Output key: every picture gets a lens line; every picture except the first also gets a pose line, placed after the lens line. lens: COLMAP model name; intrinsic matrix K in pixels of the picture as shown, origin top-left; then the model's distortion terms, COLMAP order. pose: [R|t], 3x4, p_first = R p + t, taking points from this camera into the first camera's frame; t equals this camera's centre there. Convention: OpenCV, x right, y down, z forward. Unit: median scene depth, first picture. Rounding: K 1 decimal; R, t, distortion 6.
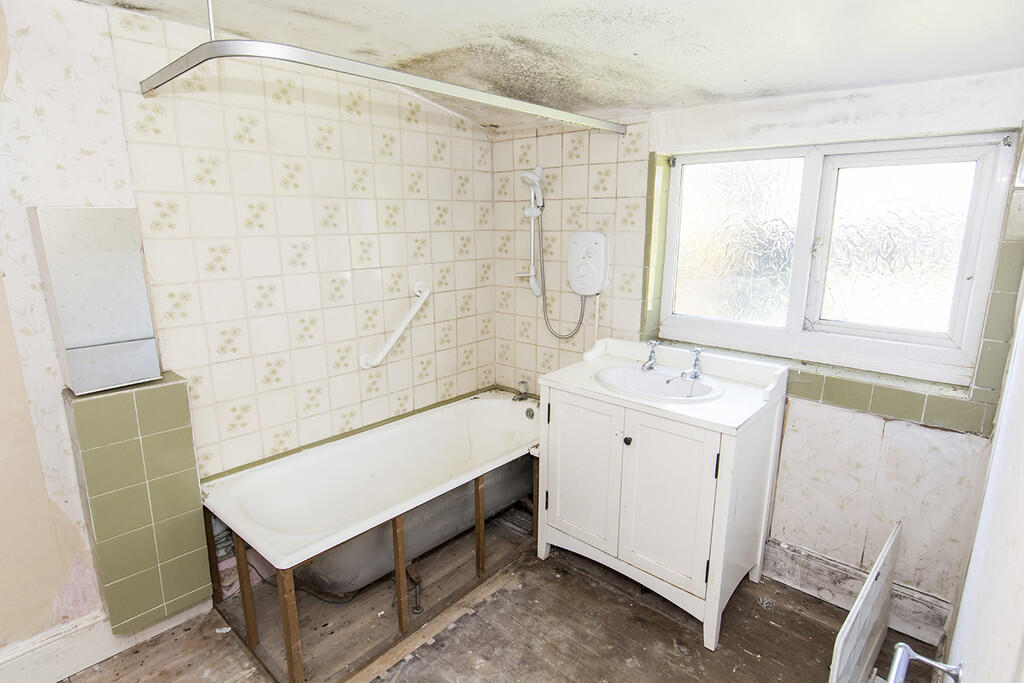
lens RADIAL K [[545.0, 0, 506.7], [0, 545.0, 343.0], [0, 0, 1]] dist [0.006801, -0.009233]
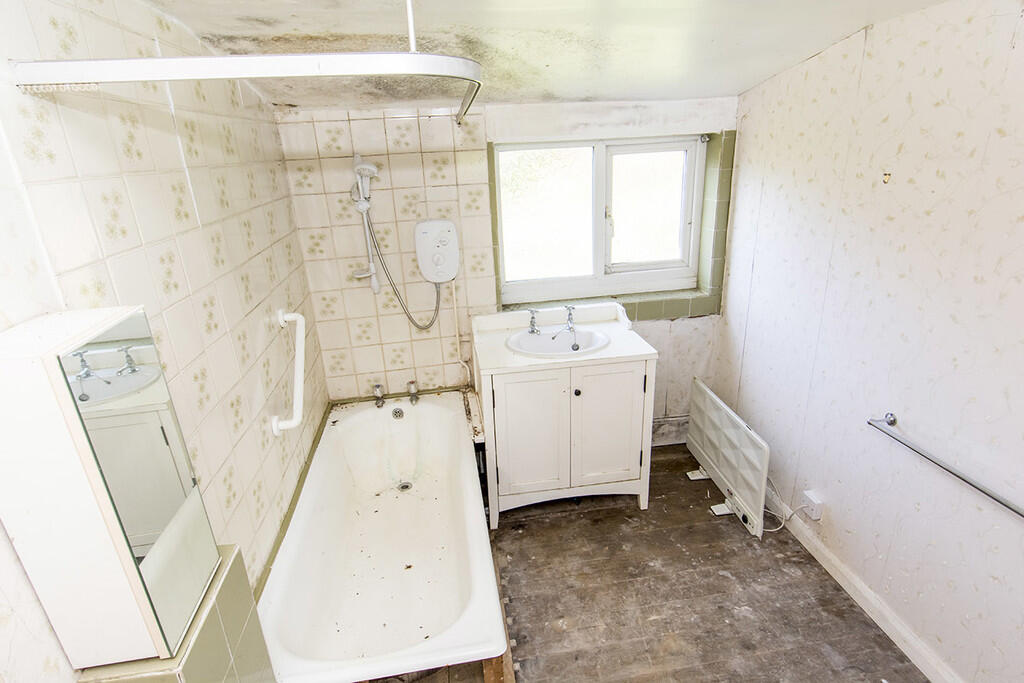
lens RADIAL K [[545.0, 0, 510.2], [0, 545.0, 343.7], [0, 0, 1]] dist [0.006801, -0.009233]
pose [[0.628355, -0.294718, 0.719939, -0.698759], [0.219514, 0.955022, 0.199363, -0.195811], [-0.746314, 0.032766, 0.664787, 0.289084]]
